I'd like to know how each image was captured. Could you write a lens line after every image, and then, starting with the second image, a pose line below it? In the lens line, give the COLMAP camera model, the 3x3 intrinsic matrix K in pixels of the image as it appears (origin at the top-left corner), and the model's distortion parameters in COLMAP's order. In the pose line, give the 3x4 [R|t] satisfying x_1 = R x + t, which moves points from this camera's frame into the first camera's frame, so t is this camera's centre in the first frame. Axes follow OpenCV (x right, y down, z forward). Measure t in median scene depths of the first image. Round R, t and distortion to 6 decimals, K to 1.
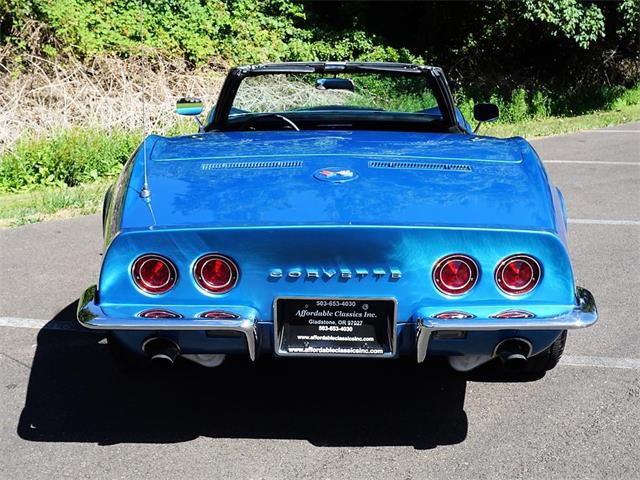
lens RADIAL K [[938.1, 0, 320.0], [0, 938.1, 240.0], [0, 0, 1]] dist [-0.033718, 0.005491]
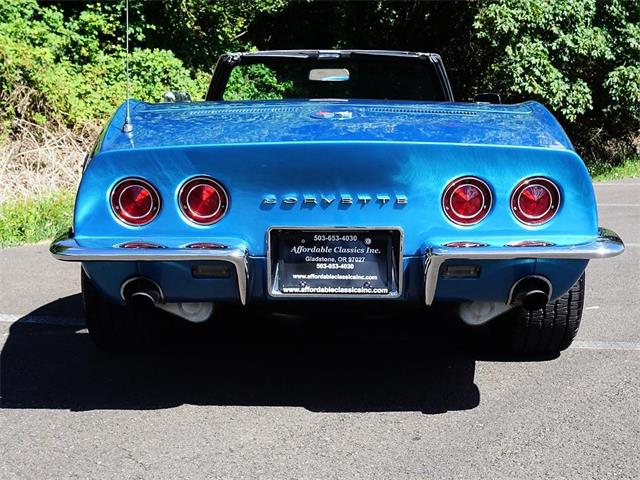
lens RADIAL K [[938.1, 0, 320.0], [0, 938.1, 240.0], [0, 0, 1]] dist [-0.033718, 0.005491]
pose [[0.999928, -0.002014, 0.011842, -0.007932], [0.003123, 0.995529, -0.094408, 0.141704], [-0.011599, 0.094438, 0.995463, 0.088935]]
